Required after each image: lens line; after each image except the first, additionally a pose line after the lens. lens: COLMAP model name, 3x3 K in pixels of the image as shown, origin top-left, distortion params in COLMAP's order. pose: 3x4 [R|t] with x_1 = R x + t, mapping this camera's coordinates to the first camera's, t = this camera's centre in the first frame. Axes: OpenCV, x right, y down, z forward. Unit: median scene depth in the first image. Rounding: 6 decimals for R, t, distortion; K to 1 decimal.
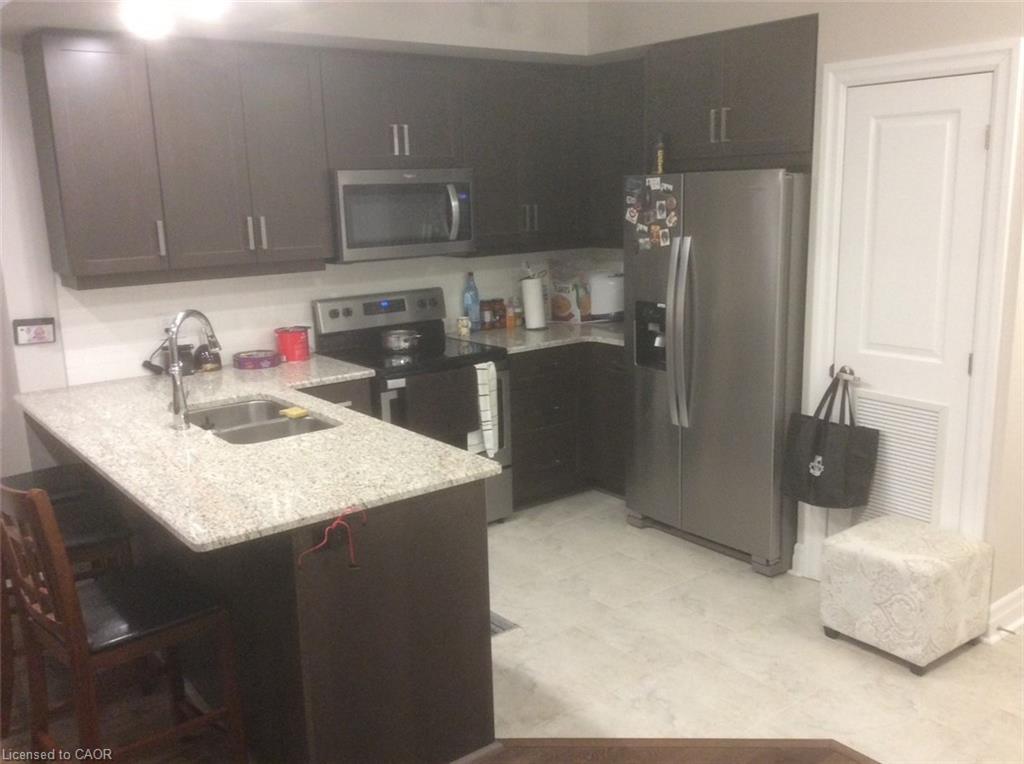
lens RADIAL K [[908.6, 0, 517.1], [0, 908.6, 385.6], [0, 0, 1]] dist [0.037080, -0.078072]
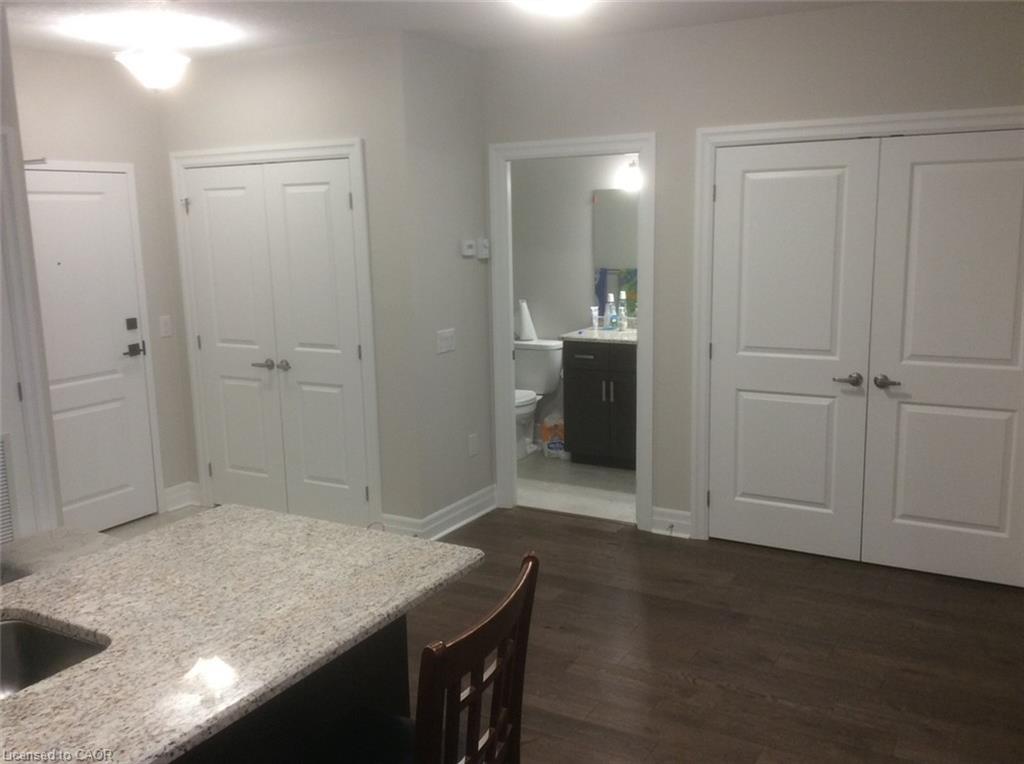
lens RADIAL K [[908.6, 0, 520.9], [0, 908.6, 382.8], [0, 0, 1]] dist [0.037080, -0.078072]
pose [[-0.372277, -0.129810, 0.918999, -2.047445], [0.232483, 0.945562, 0.227739, -0.380065], [-0.898533, 0.298433, -0.321832, 1.946922]]
